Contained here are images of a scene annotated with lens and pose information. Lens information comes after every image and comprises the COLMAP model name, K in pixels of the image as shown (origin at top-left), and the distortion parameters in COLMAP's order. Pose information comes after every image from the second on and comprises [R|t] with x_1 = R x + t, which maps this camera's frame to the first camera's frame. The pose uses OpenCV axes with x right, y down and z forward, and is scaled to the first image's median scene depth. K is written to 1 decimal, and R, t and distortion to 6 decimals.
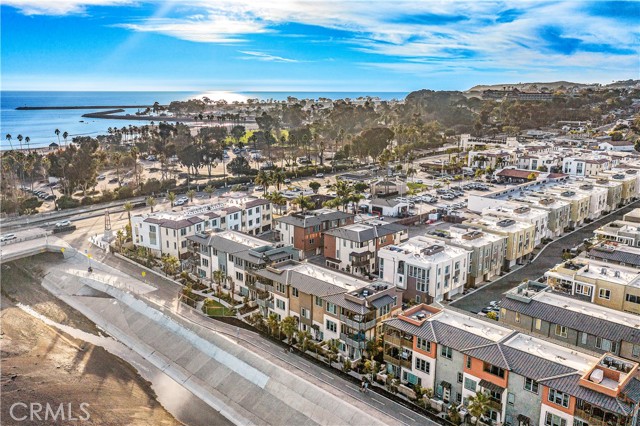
lens RADIAL K [[532.7, 0, 320.0], [0, 532.7, 213.0], [0, 0, 1]] dist [0.001358, 0.005254]
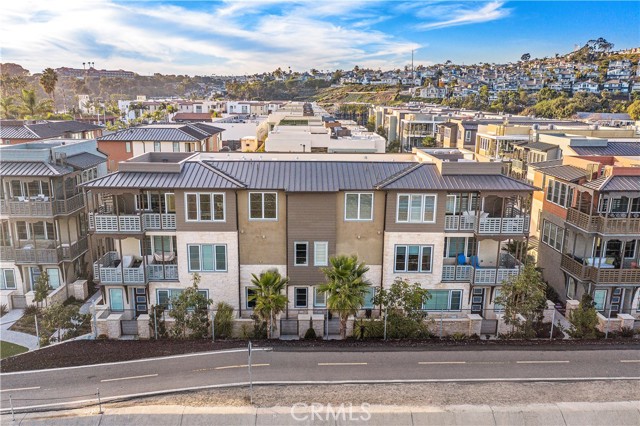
lens RADIAL K [[491.4, 0, 320.0], [0, 491.4, 213.0], [0, 0, 1]] dist [0.005301, 0.002571]
pose [[0.677704, -0.165783, 0.716403, -0.095461], [0.160809, 0.984086, 0.075605, 0.052655], [-0.717535, 0.063967, 0.693579, 0.292784]]
